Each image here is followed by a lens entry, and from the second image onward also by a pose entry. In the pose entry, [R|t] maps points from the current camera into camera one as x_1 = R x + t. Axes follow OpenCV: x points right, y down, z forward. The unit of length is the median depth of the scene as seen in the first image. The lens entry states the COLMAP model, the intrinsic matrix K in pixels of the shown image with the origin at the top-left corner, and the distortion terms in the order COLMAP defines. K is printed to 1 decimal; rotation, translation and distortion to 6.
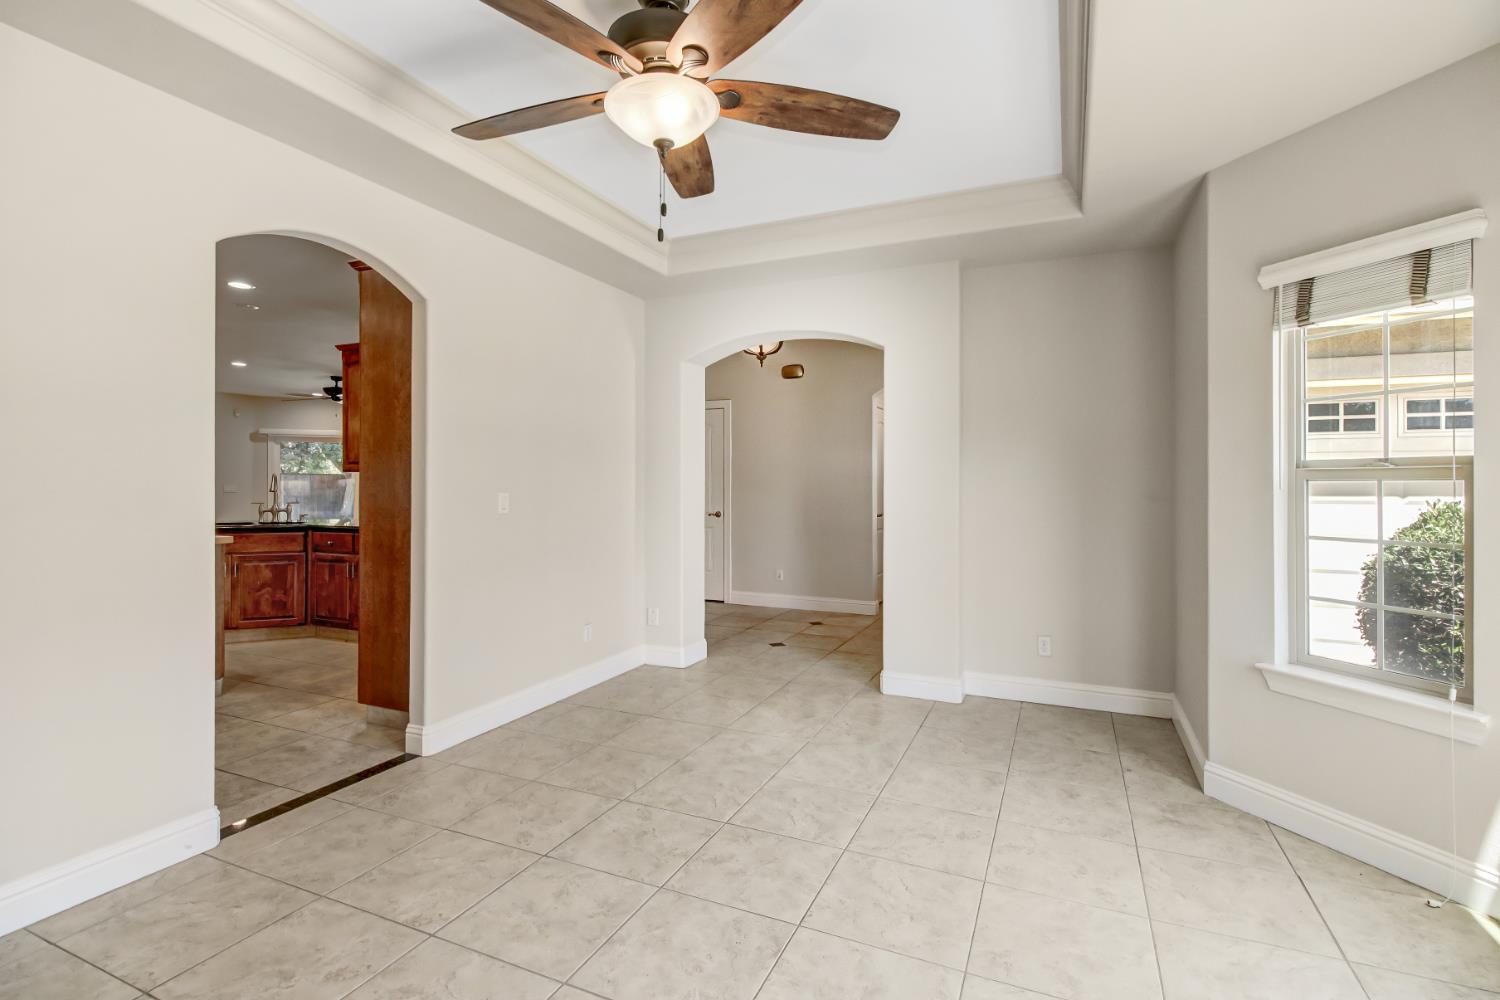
lens RADIAL K [[707.9, 0, 747.8], [0, 707.9, 477.8], [0, 0, 1]] dist [0.010570, -0.000433]
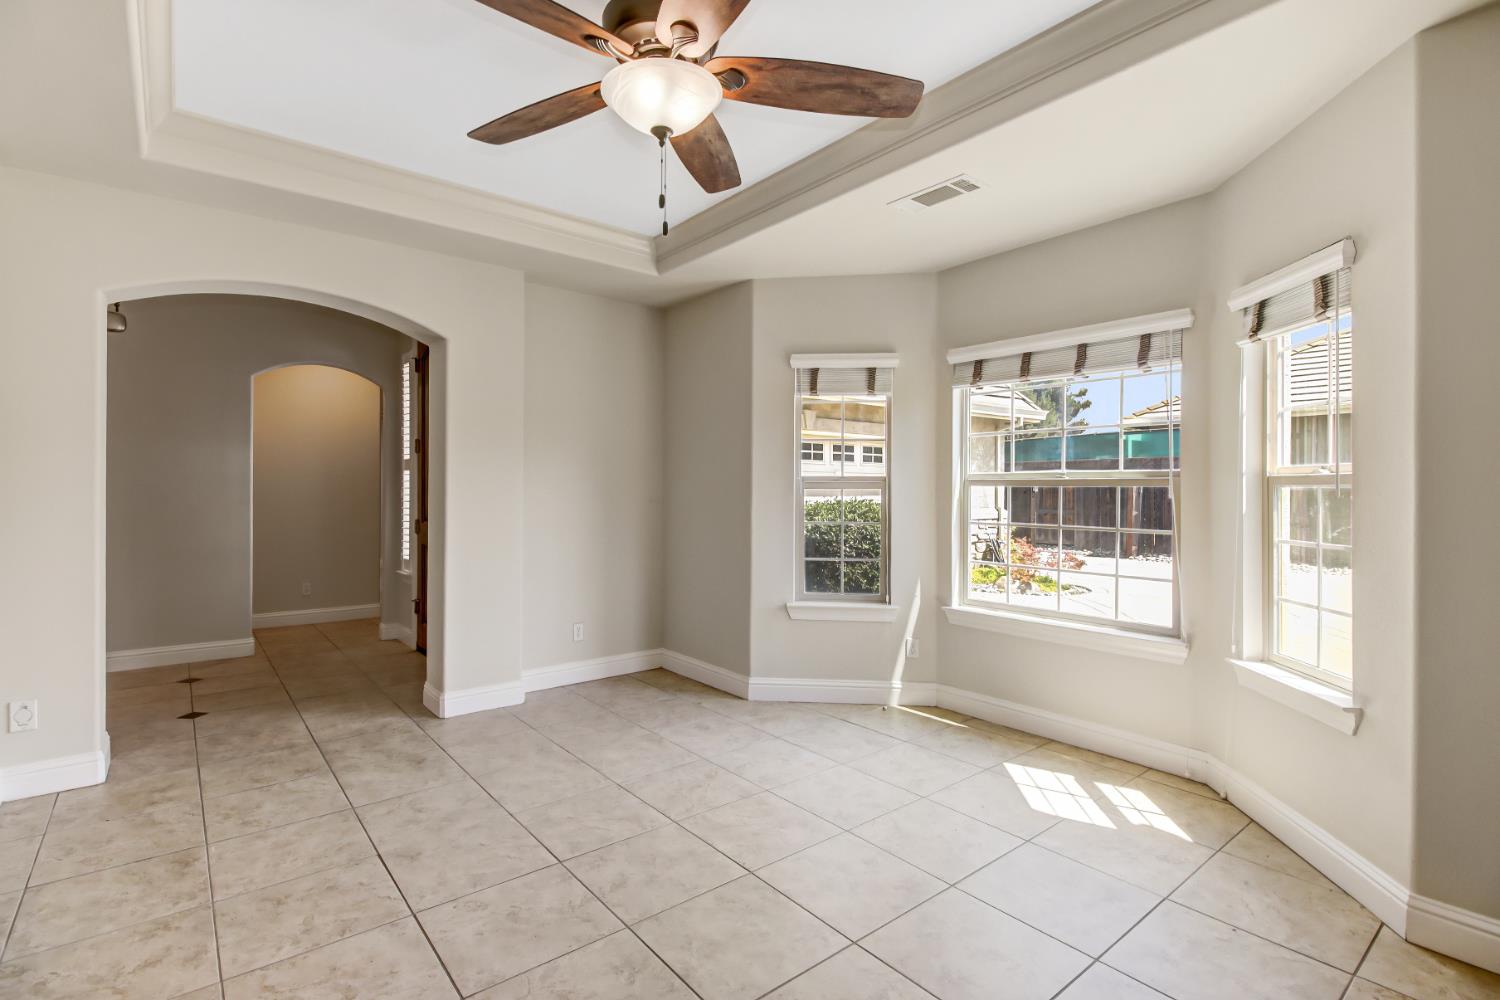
lens RADIAL K [[709.5, 0, 761.3], [0, 709.5, 492.2], [0, 0, 1]] dist [0.024690, -0.015723]
pose [[0.435995, -0.001256, 0.899948, -0.733419], [-0.011376, 0.999911, 0.006906, 0.001422], [-0.899877, -0.013249, 0.435942, 0.368700]]
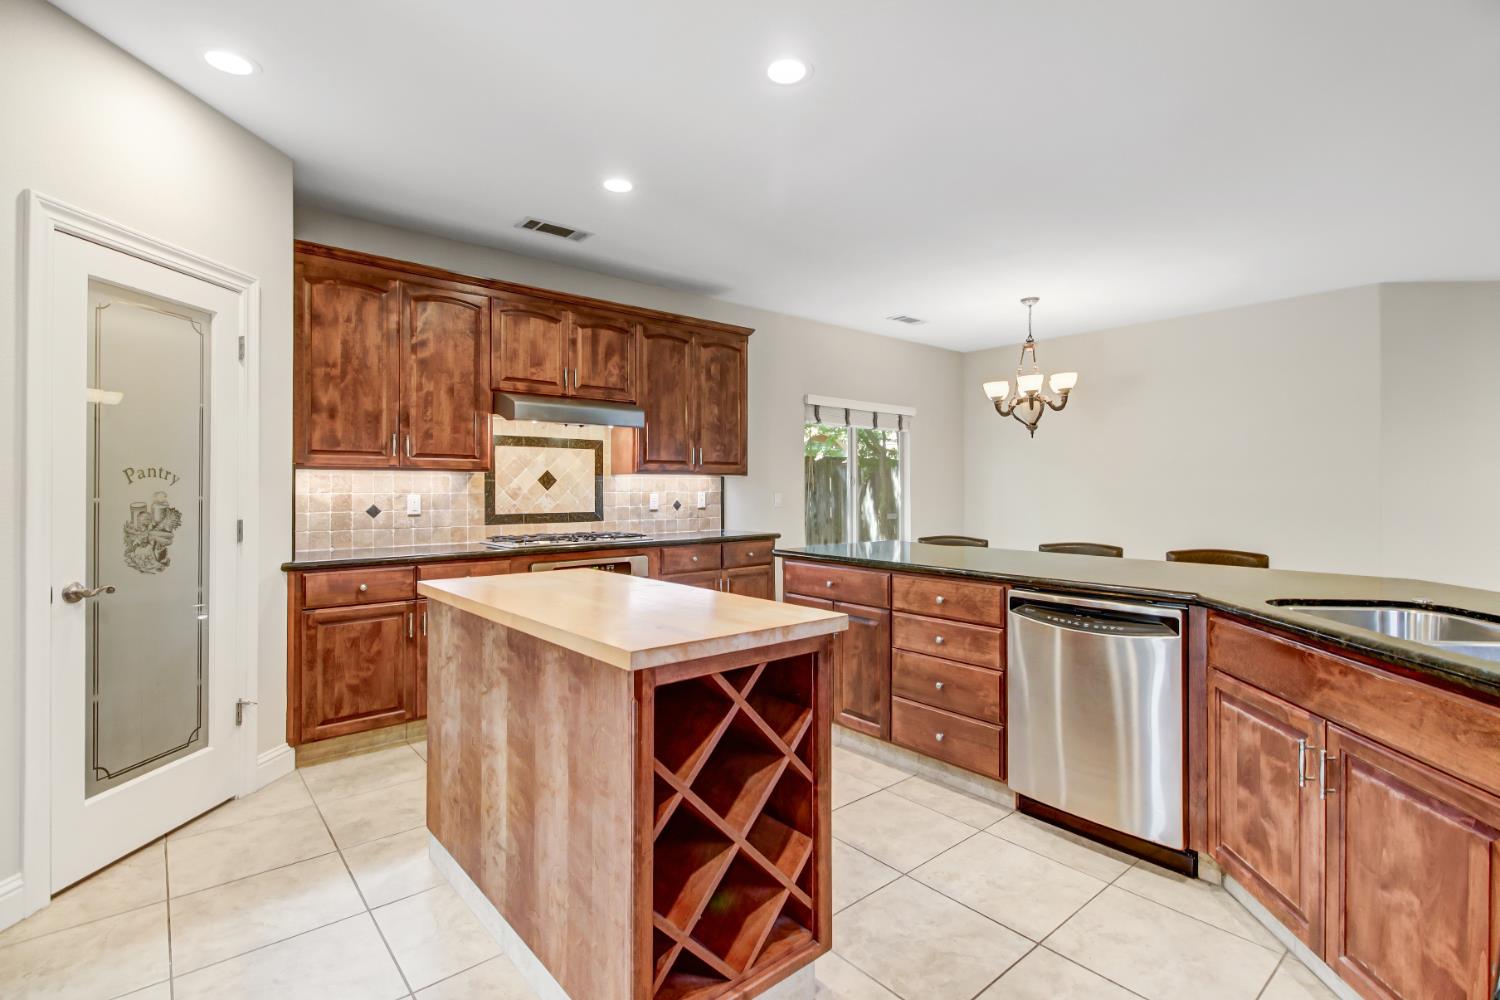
lens RADIAL K [[696.8, 0, 755.3], [0, 696.8, 486.4], [0, 0, 1]] dist [0.021425, -0.014657]
pose [[-0.419957, -0.002616, -0.907540, -0.735431], [0.008357, 0.999942, -0.006749, 0.016326], [0.907506, -0.010418, -0.419910, 1.898500]]
